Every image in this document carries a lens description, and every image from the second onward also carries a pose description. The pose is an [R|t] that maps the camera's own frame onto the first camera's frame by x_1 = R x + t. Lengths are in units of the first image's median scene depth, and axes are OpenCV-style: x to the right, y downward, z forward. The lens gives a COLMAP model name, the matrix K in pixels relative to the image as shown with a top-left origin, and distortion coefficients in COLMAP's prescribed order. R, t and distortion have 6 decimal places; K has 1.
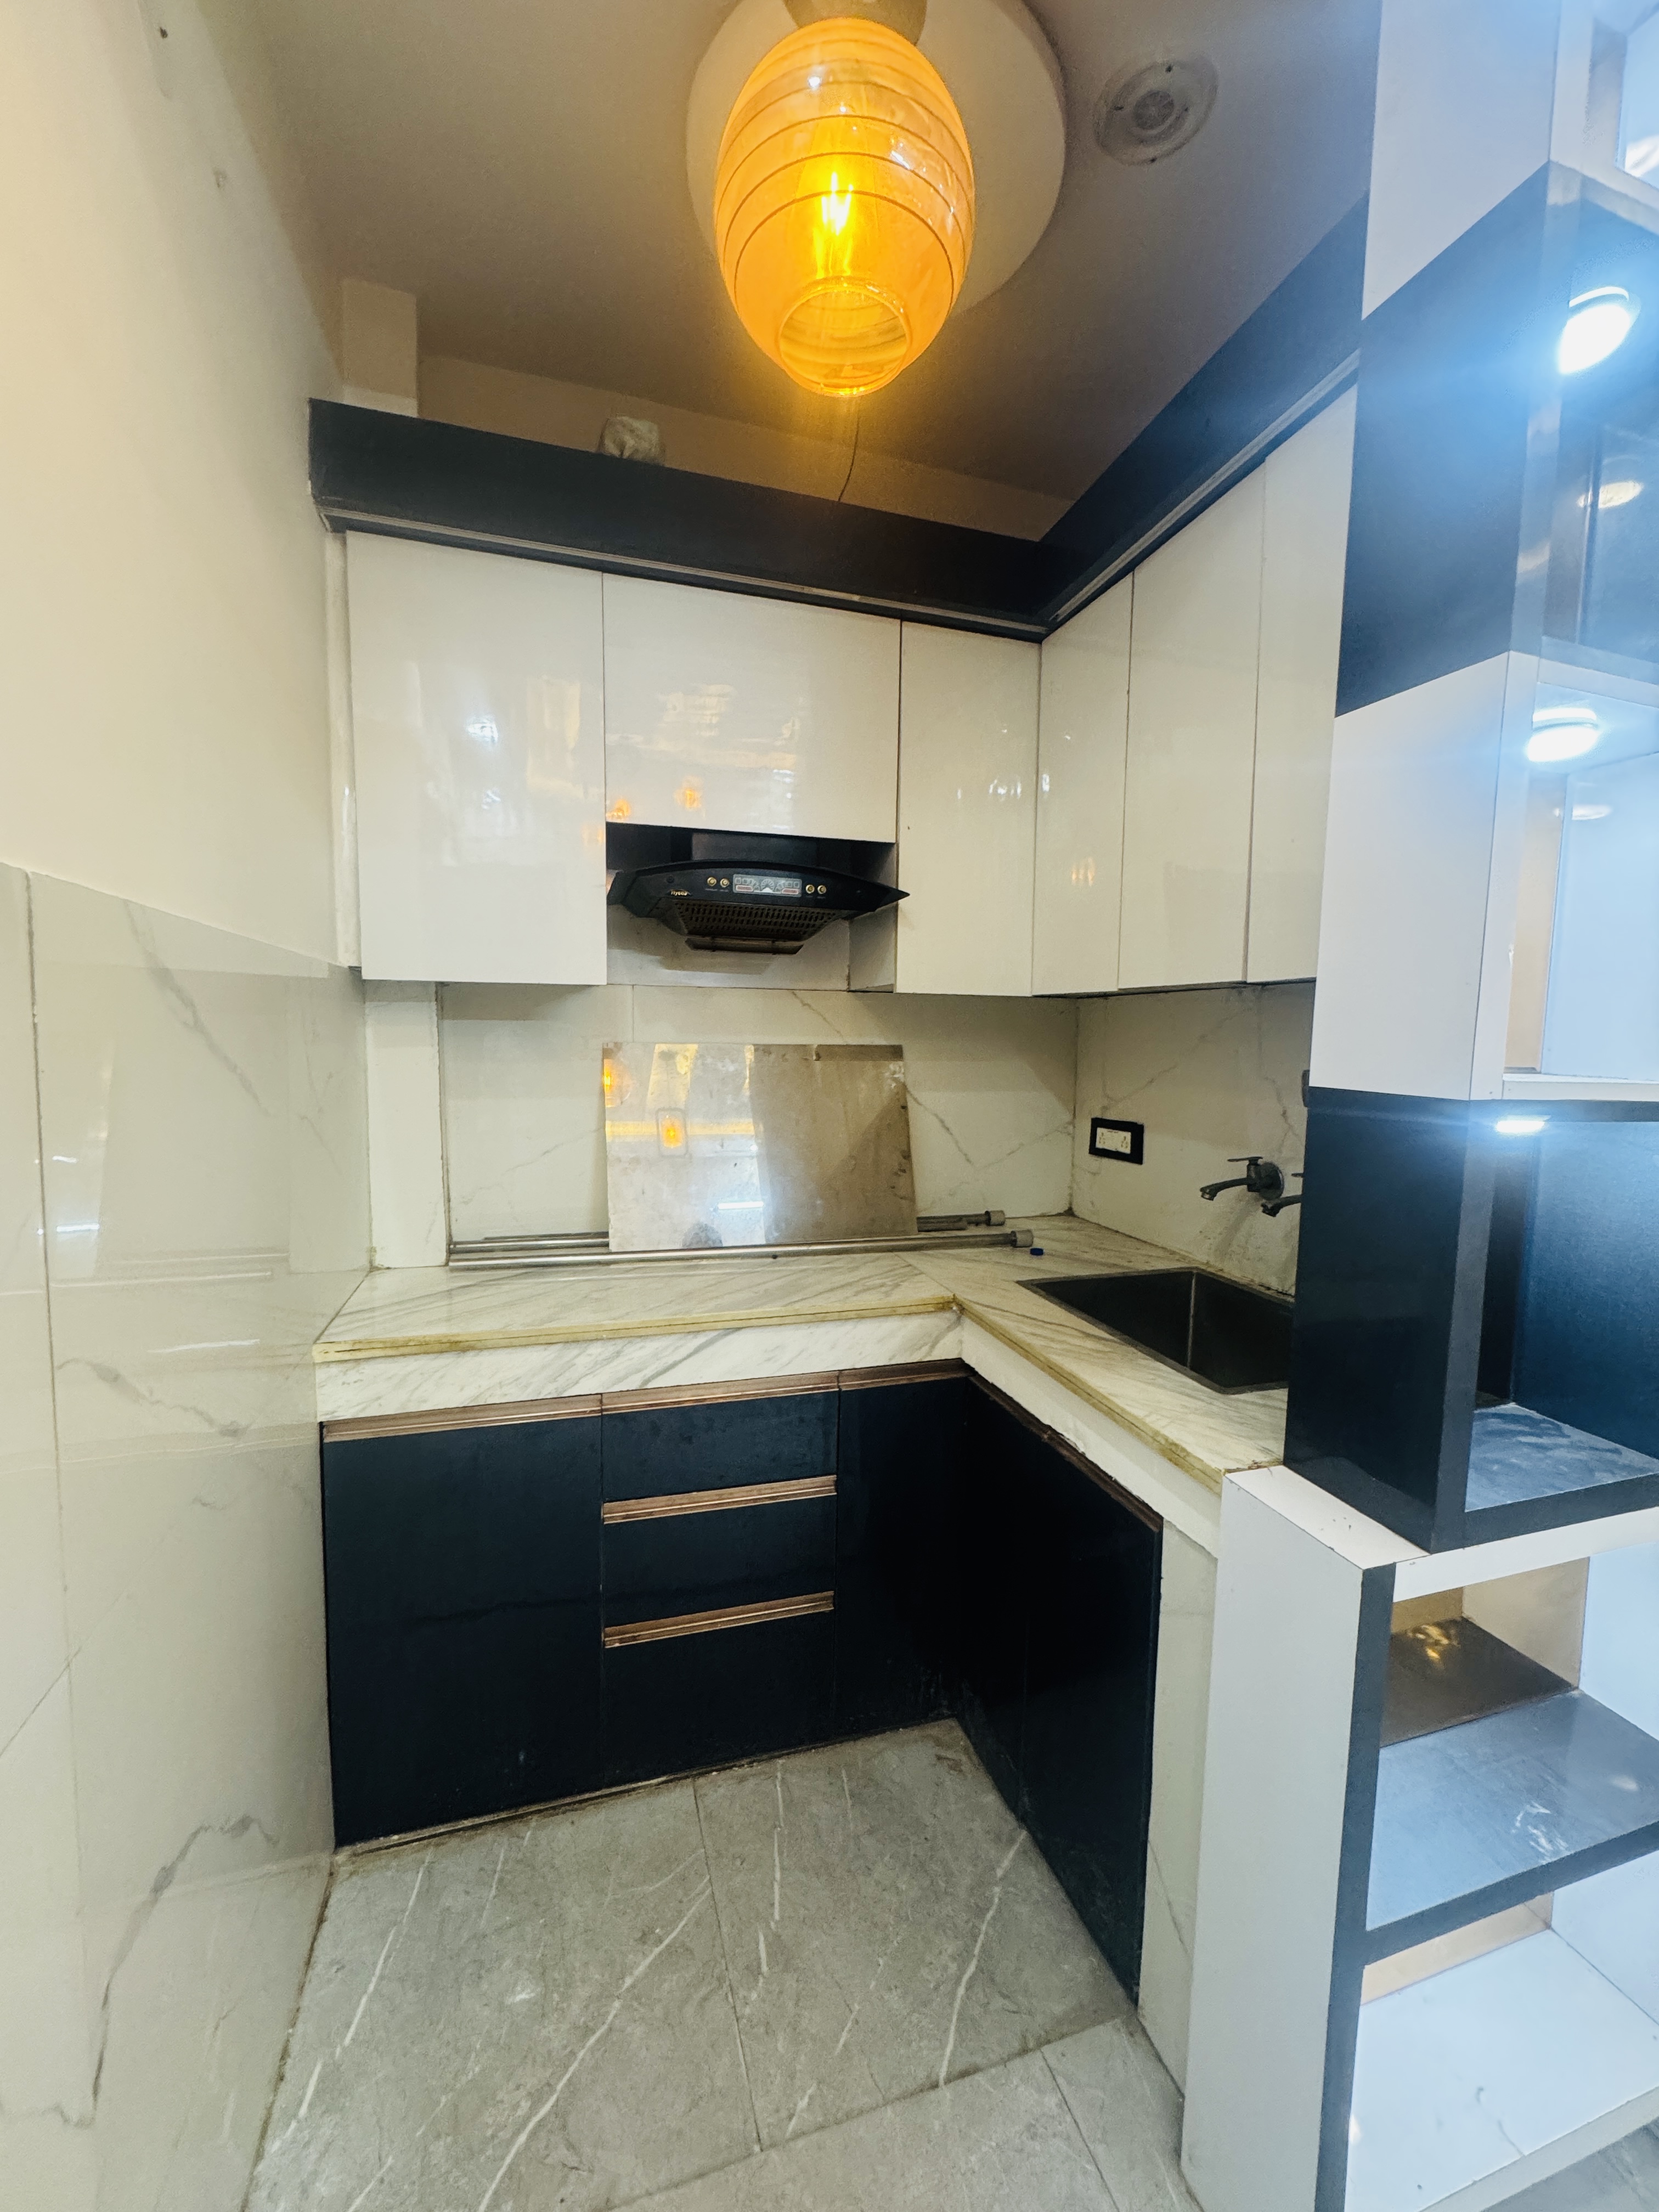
lens RADIAL K [[880.7, 0, 829.5], [0, 880.7, 1106.0], [0, 0, 1]] dist [-0.003094, 0.000819]
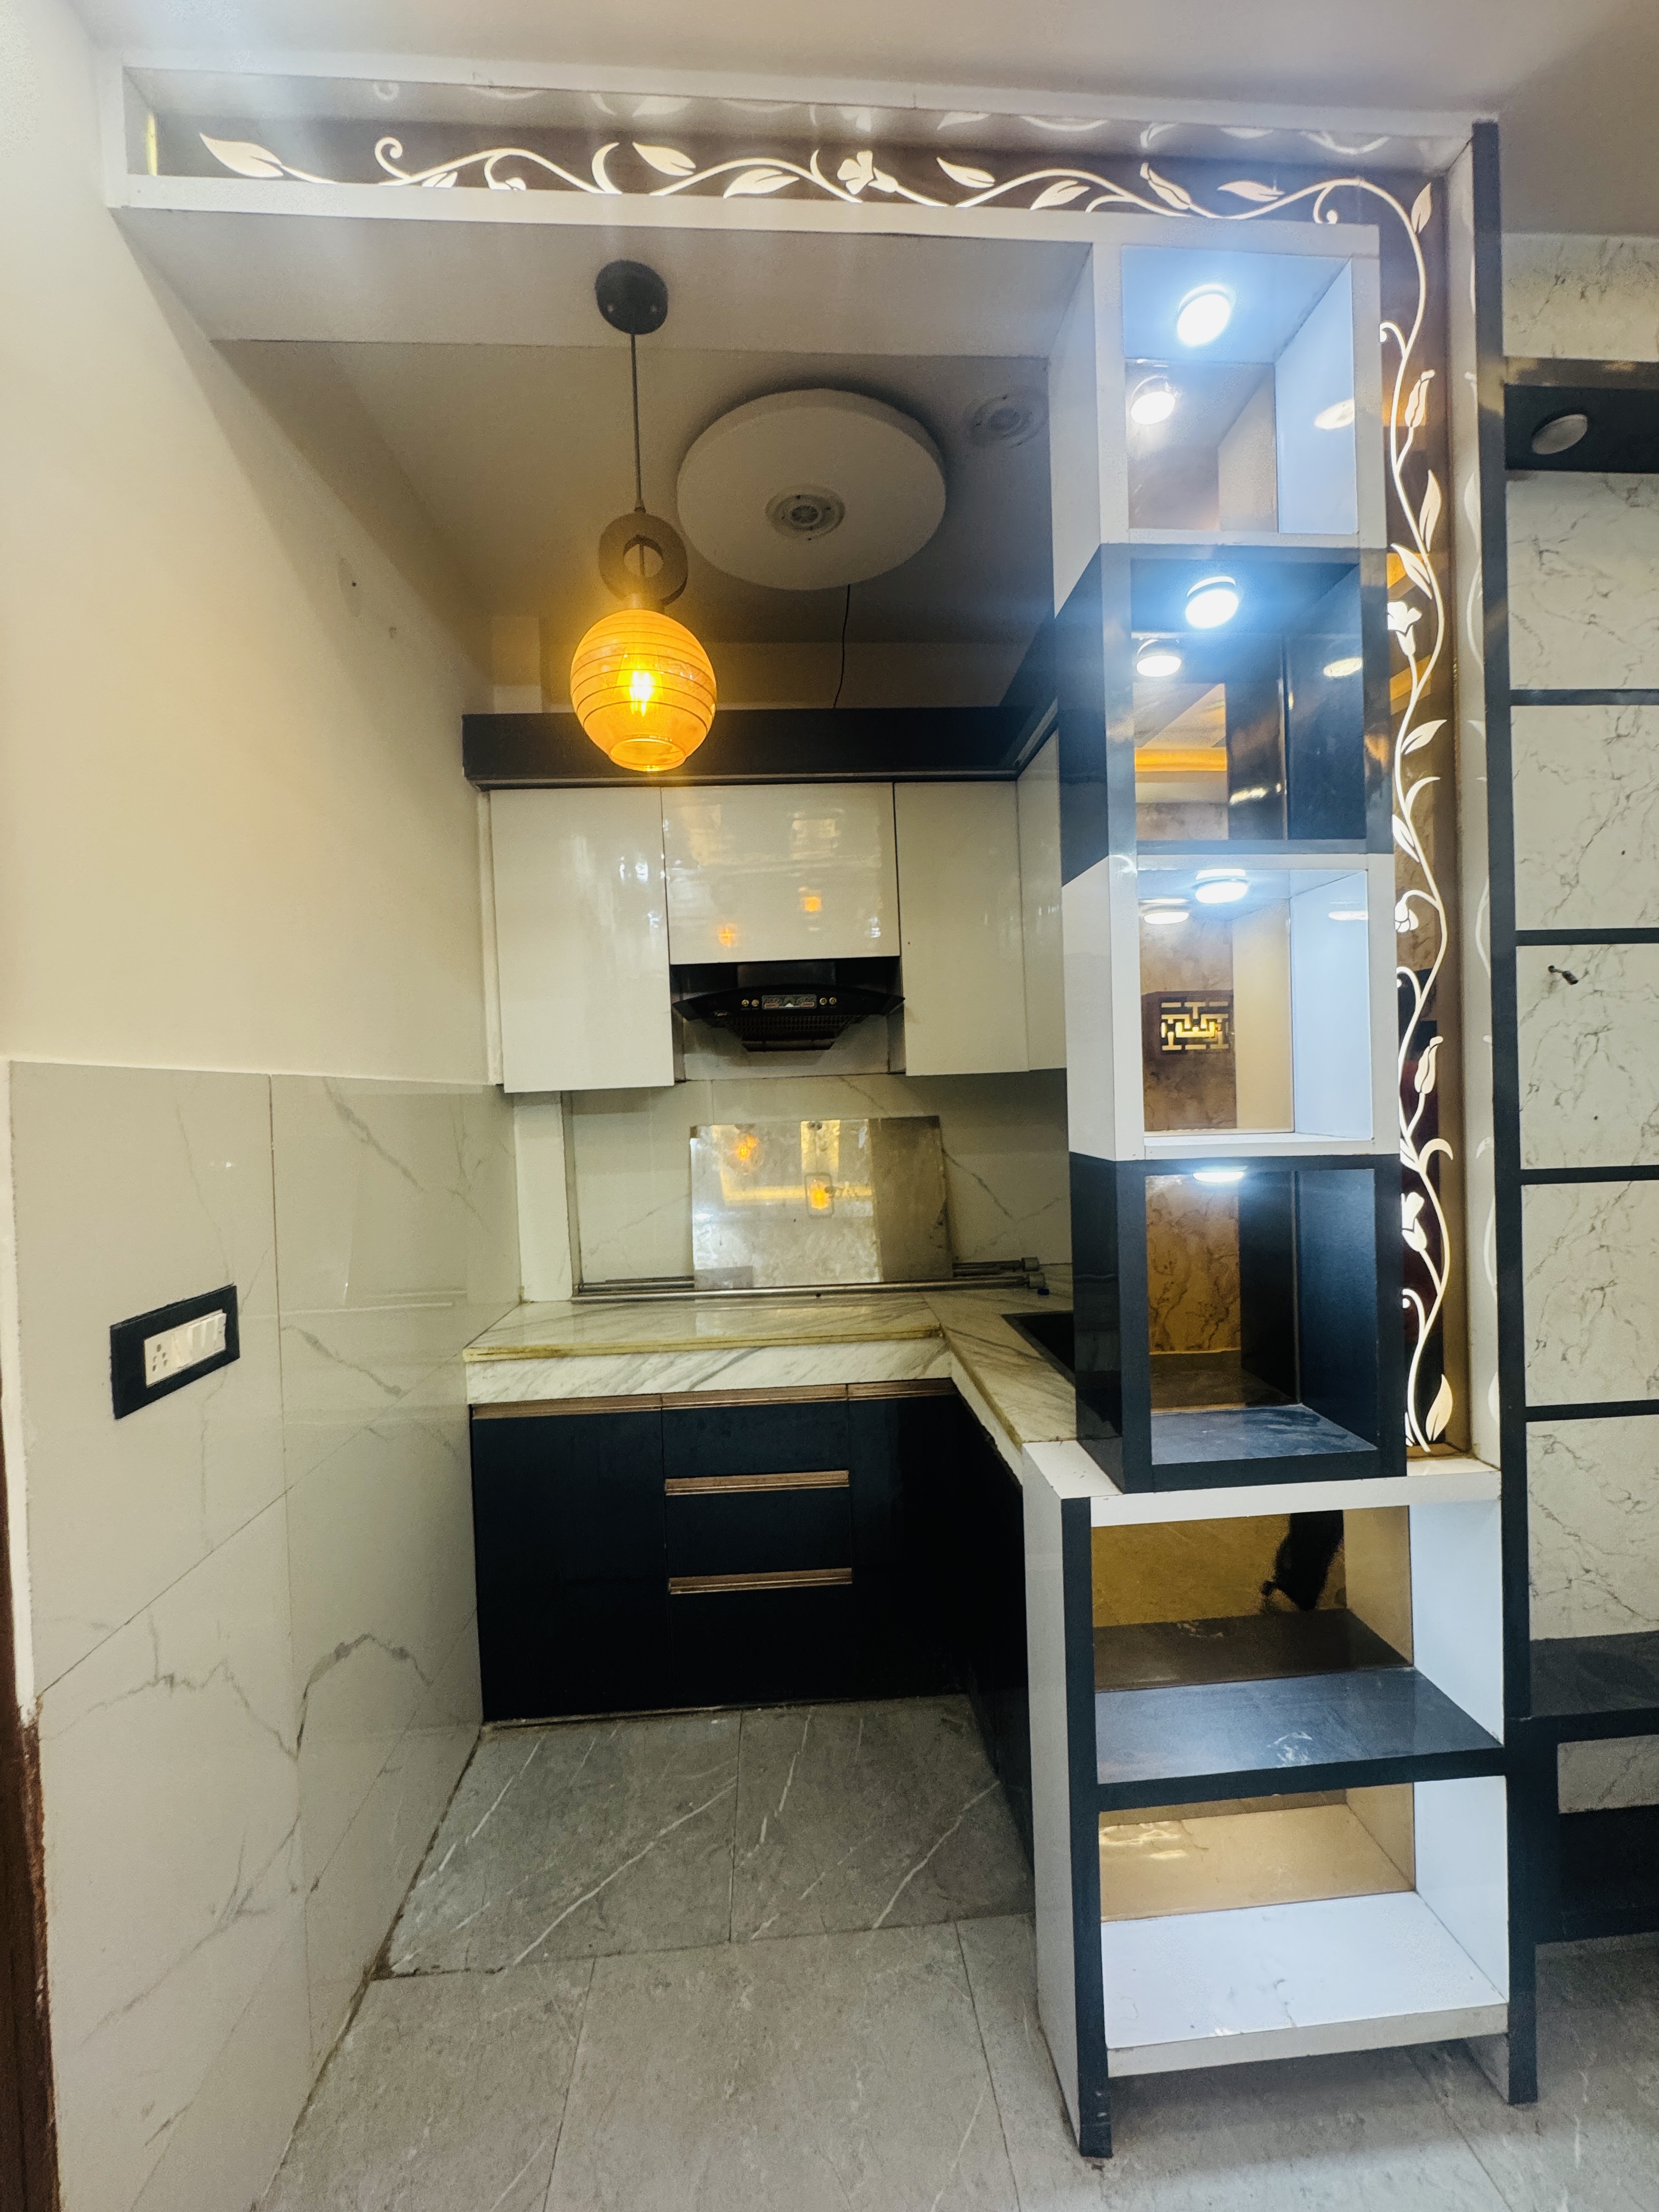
lens RADIAL K [[880.7, 0, 829.5], [0, 880.7, 1106.0], [0, 0, 1]] dist [-0.003094, 0.000819]
pose [[0.970158, -0.049221, -0.237427, 0.329142], [0.033019, 0.996876, -0.071743, -0.004259], [0.240217, 0.061762, 0.968752, -0.260138]]
